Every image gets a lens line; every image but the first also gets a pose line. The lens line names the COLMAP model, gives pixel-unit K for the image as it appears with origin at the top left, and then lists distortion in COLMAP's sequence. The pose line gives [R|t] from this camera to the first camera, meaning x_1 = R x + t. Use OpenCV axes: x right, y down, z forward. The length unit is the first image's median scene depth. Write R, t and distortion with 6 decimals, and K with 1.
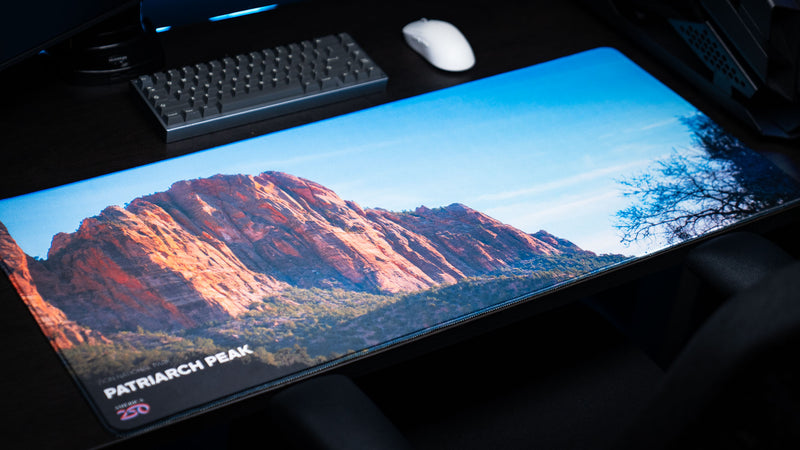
lens RADIAL K [[1488.2, 0, 406.4], [0, 1488.2, 217.7], [0, 0, 1]] dist [0.011617, 0.000000]
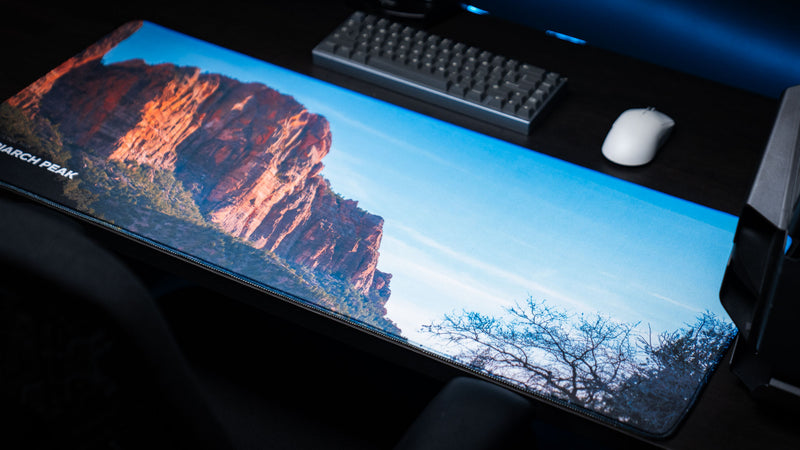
lens RADIAL K [[1617.0, 0, 399.9], [0, 1617.0, 225.1], [0, 0, 1]] dist [0.027137, 0.000000]
pose [[0.473037, 0.443176, -0.761466, 0.848845], [-0.521221, 0.837578, 0.163681, -0.185428], [0.710327, 0.319465, 0.627198, 0.369188]]
